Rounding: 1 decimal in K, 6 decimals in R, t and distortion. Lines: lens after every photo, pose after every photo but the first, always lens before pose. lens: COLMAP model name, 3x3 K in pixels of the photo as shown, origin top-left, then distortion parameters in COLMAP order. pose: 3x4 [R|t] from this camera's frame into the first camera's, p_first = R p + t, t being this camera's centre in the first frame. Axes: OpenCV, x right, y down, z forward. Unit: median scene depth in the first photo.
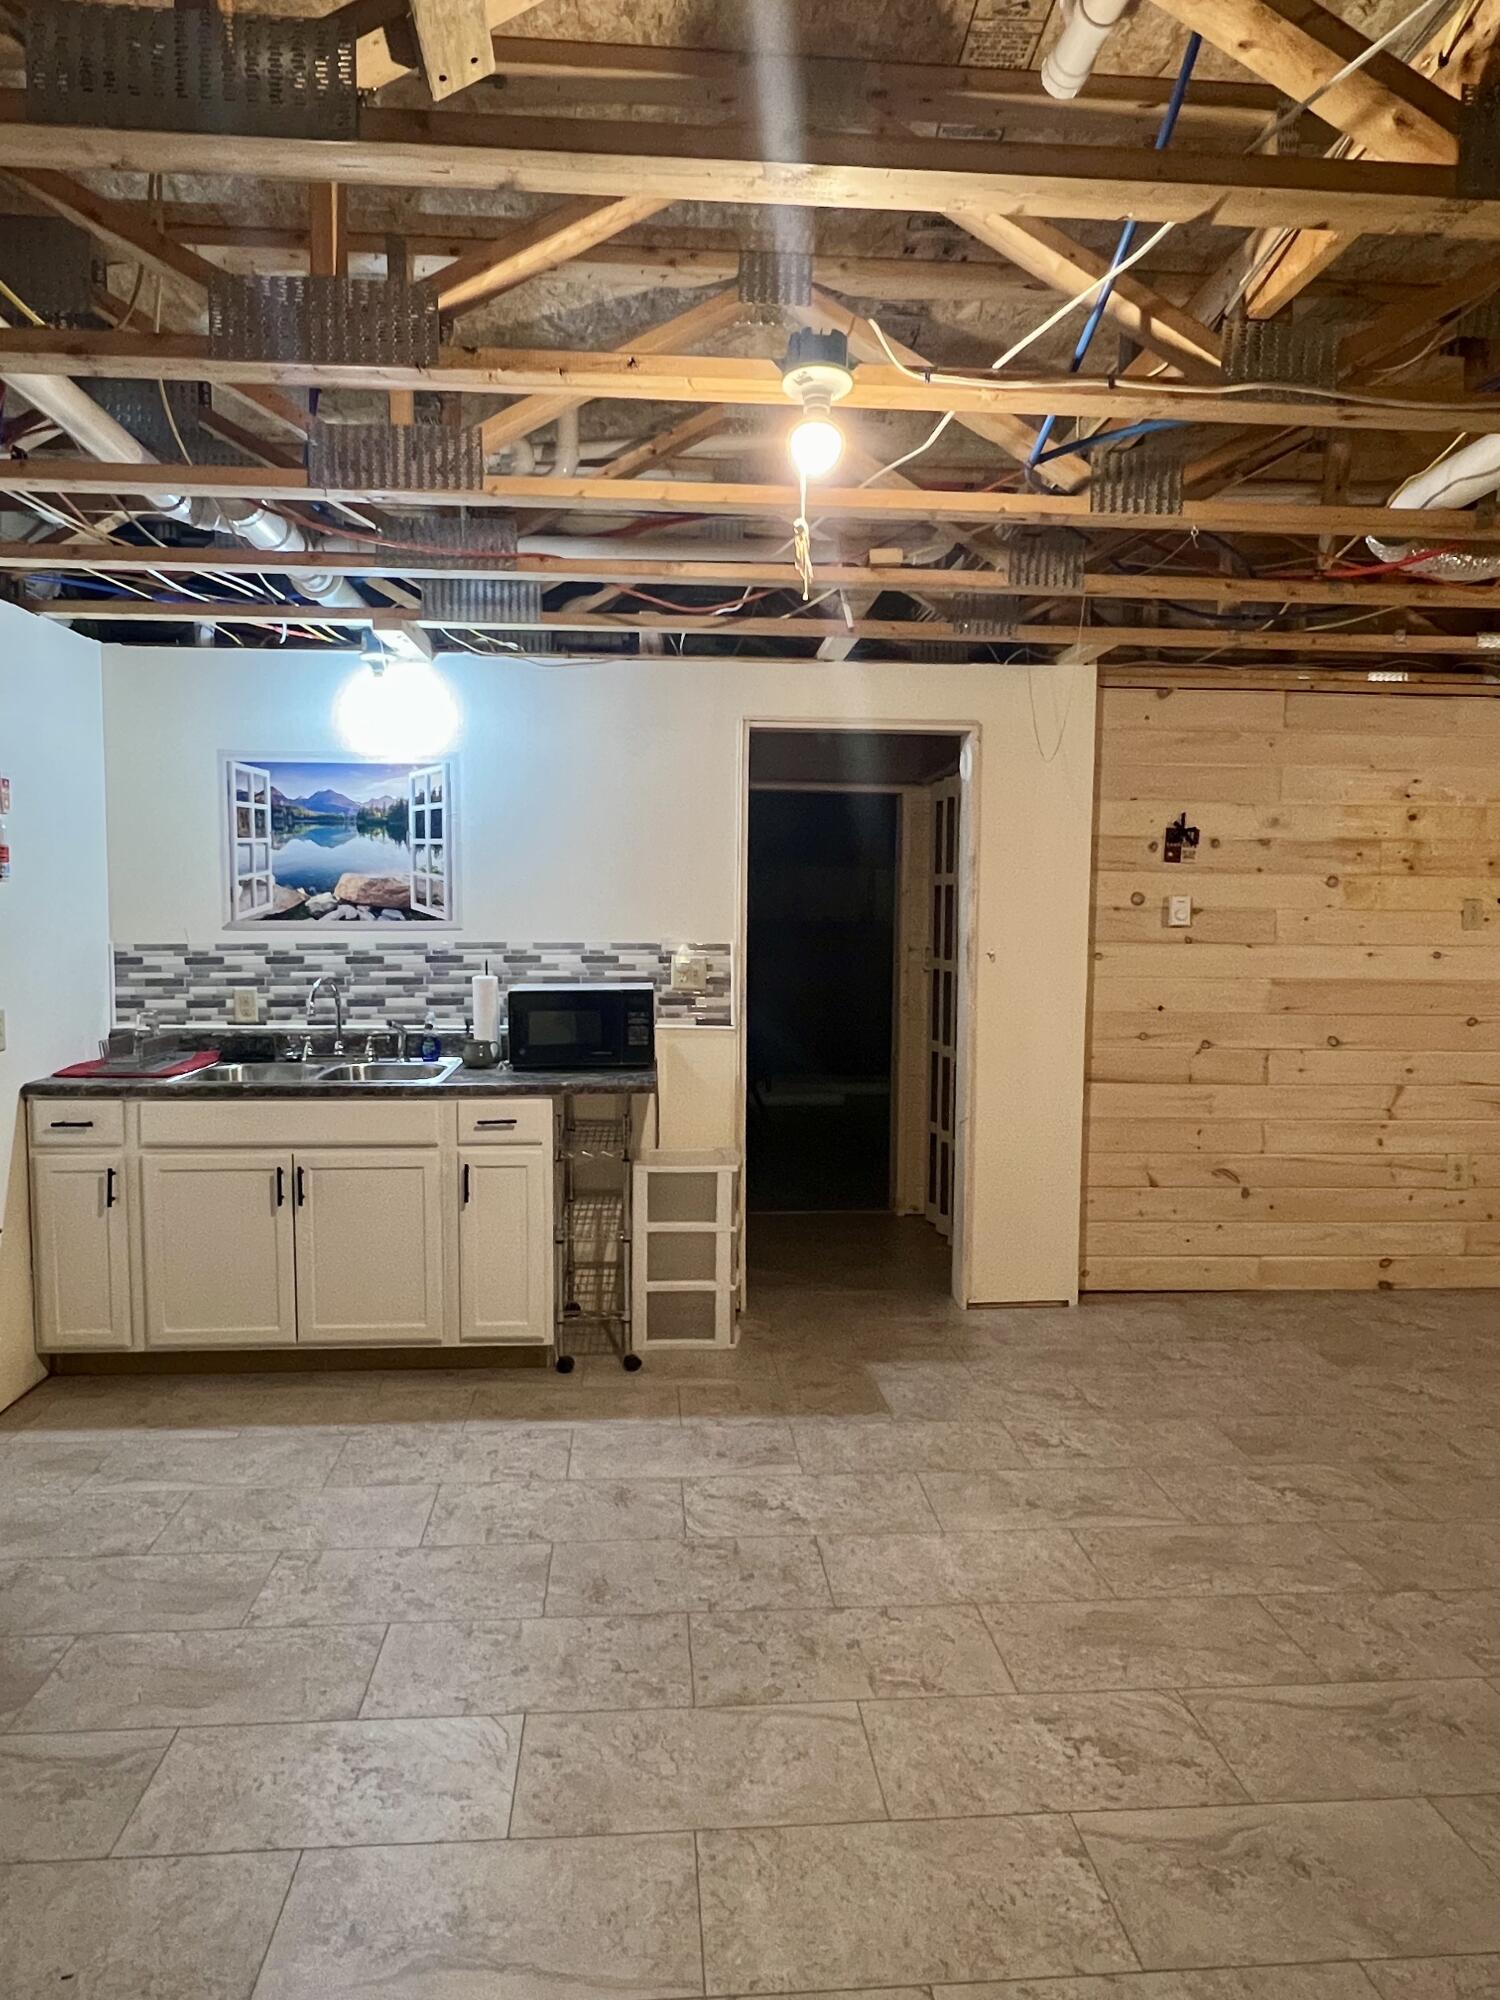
lens RADIAL K [[1250.7, 0, 736.9], [0, 1250.7, 1003.1], [0, 0, 1]] dist [0.001398, 0.000219]
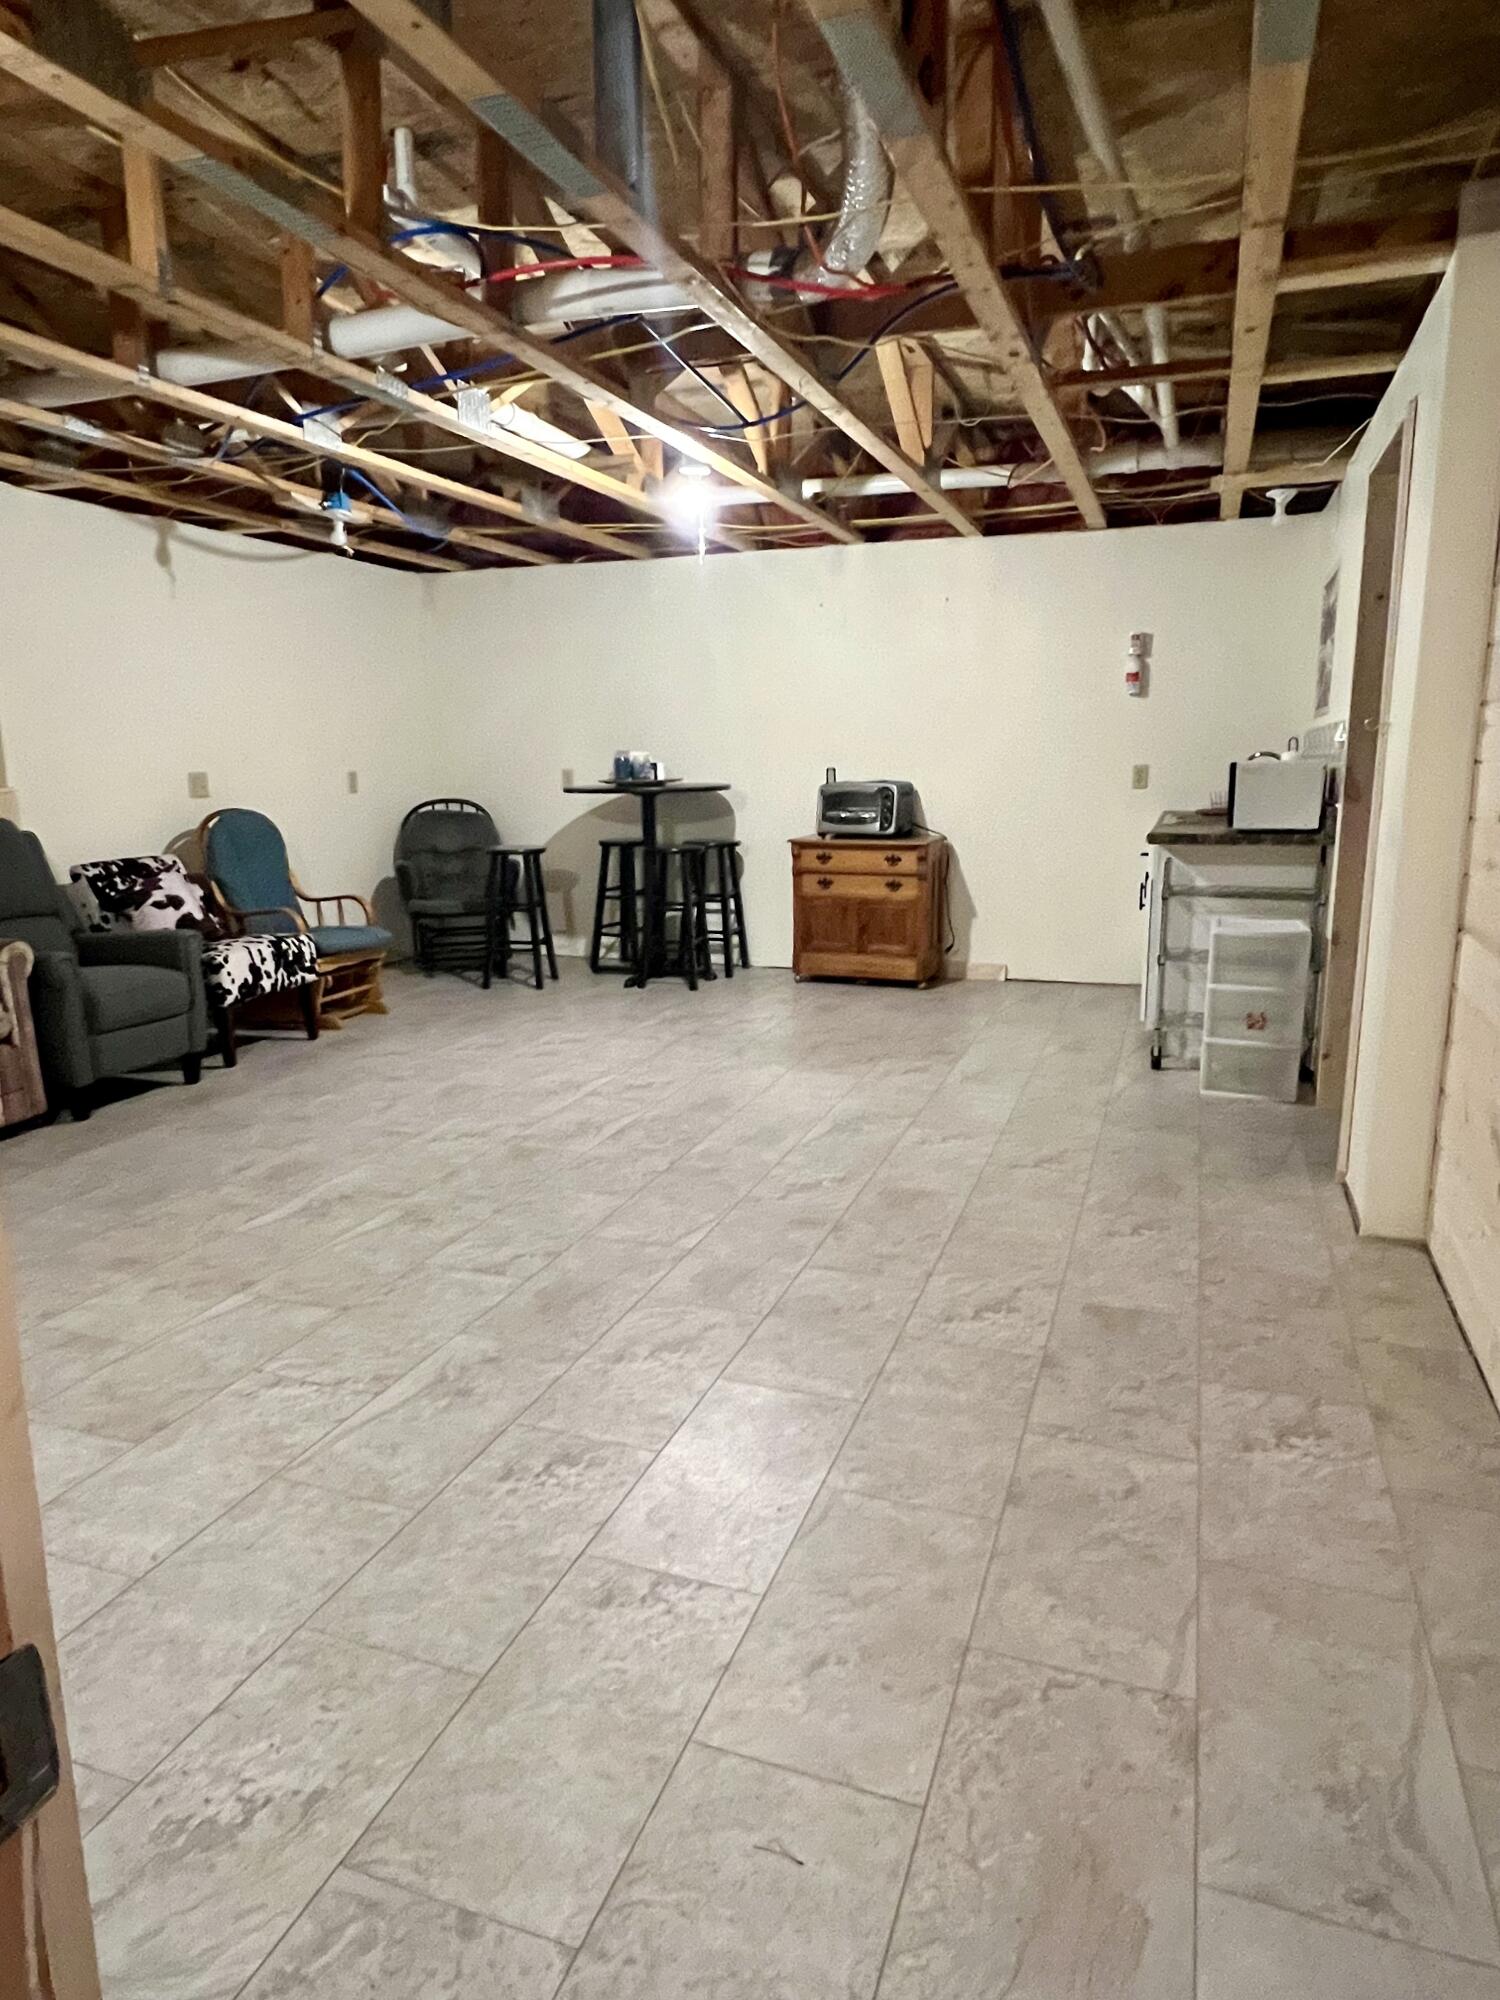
lens RADIAL K [[1250.7, 0, 743.0], [0, 1250.7, 999.7], [0, 0, 1]] dist [0.001398, 0.000219]
pose [[-0.407202, 0.175375, -0.896343, 1.465088], [-0.061122, 0.973959, 0.218328, -0.026802], [0.911291, 0.143690, -0.385879, 1.345577]]
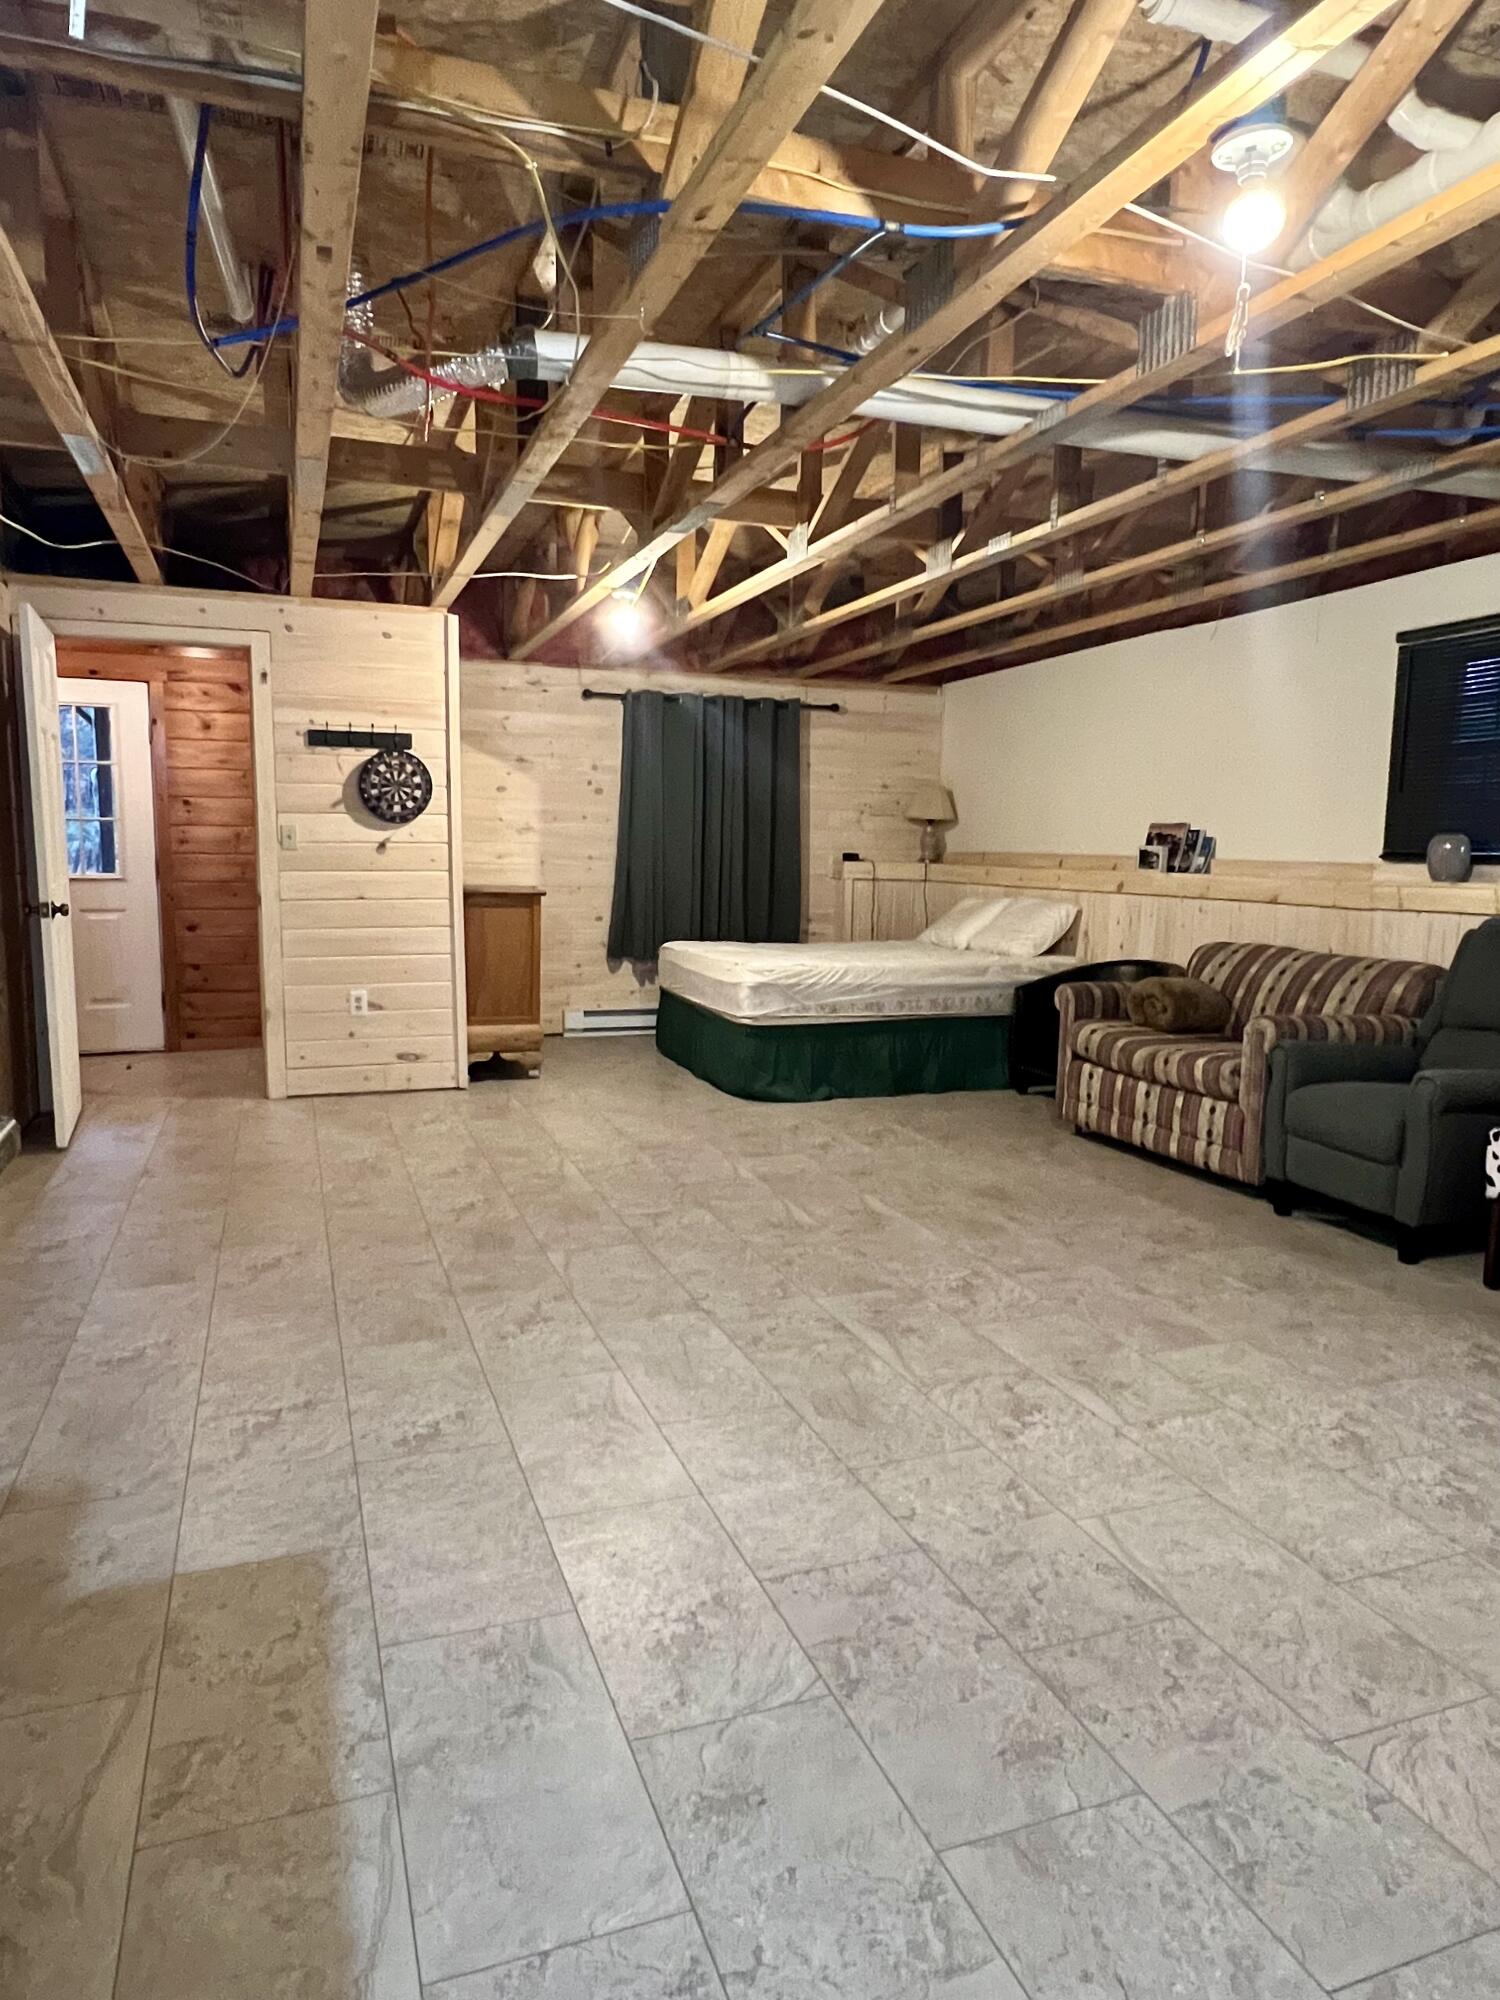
lens RADIAL K [[1250.7, 0, 730.6], [0, 1250.7, 1011.0], [0, 0, 1]] dist [0.001398, 0.000219]
pose [[-0.264588, -0.137757, 0.954472, -0.522298], [0.055702, 0.985909, 0.157736, -0.011338], [-0.962752, 0.094901, -0.253186, 1.058559]]
